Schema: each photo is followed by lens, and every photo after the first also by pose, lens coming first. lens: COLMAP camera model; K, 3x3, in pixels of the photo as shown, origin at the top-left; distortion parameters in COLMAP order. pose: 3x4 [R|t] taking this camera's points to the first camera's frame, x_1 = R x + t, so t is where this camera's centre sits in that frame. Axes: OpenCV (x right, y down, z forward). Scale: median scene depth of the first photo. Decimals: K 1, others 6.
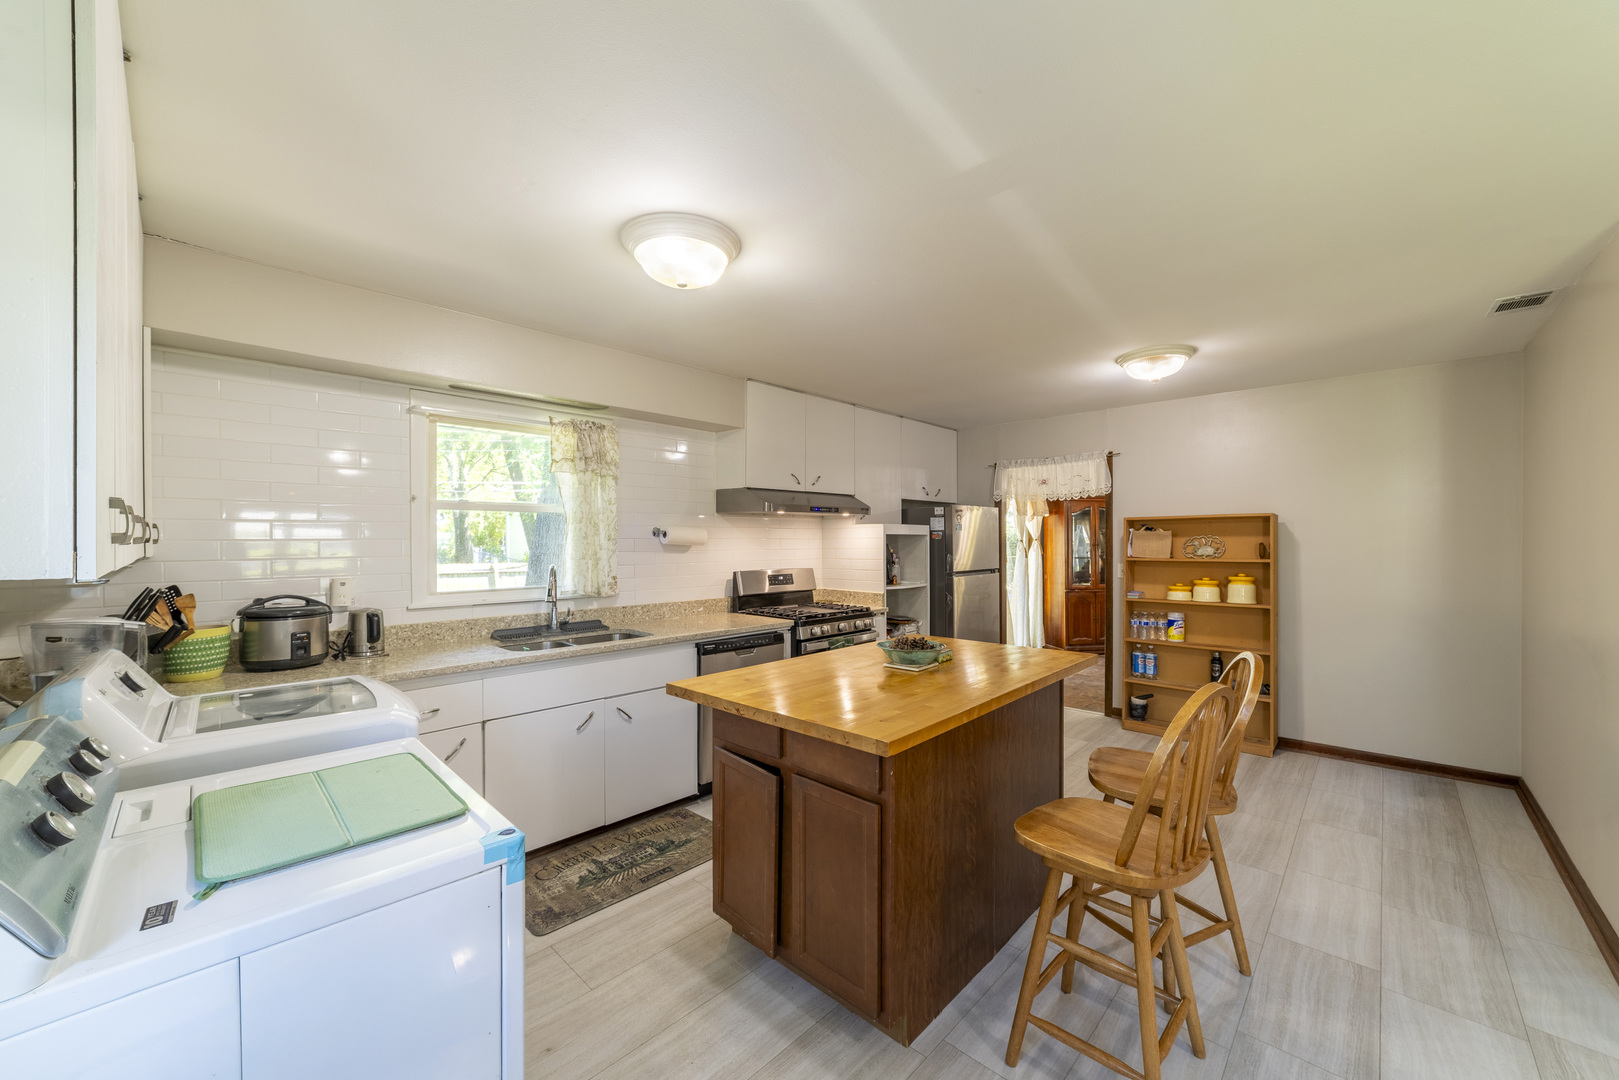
lens RADIAL K [[608.2, 0, 809.5], [0, 608.2, 540.0], [0, 0, 1]] dist [-0.001511, 0.000109]
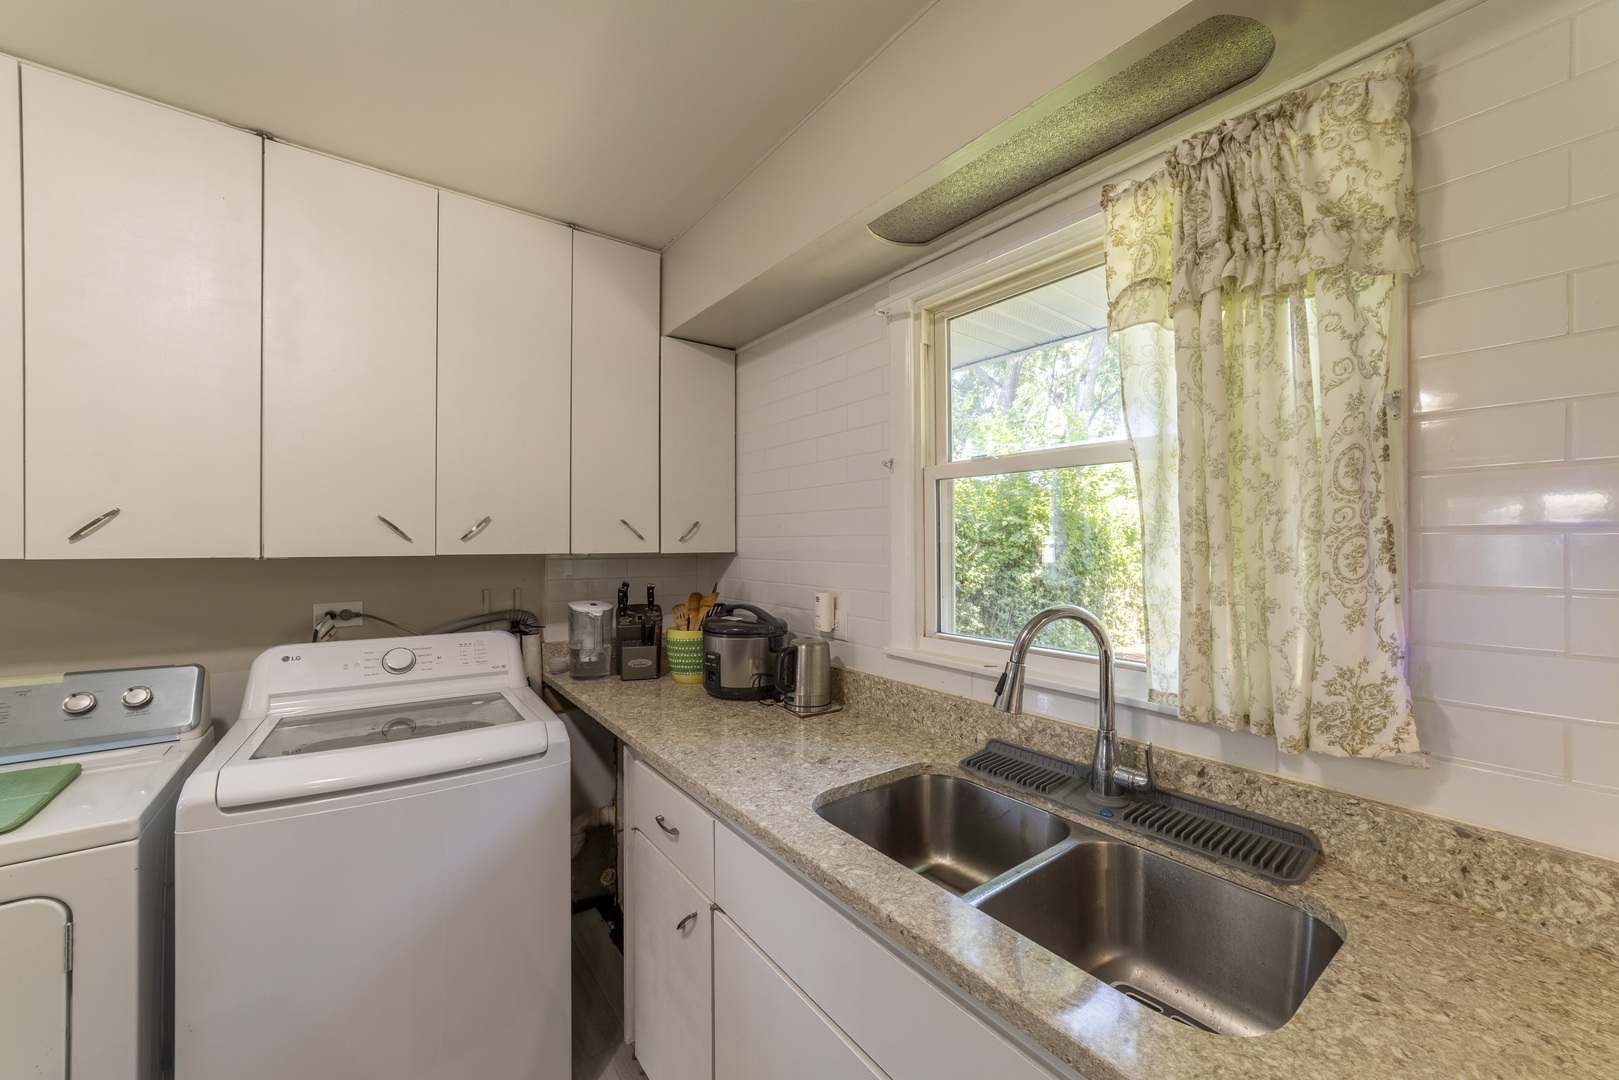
lens RADIAL K [[608.2, 0, 809.5], [0, 608.2, 540.0], [0, 0, 1]] dist [-0.001511, 0.000109]
pose [[-0.136261, 0.004665, -0.990662, -0.052141], [0.002982, 0.999986, 0.004299, 0.000801], [0.990668, -0.002368, -0.136273, 0.854572]]
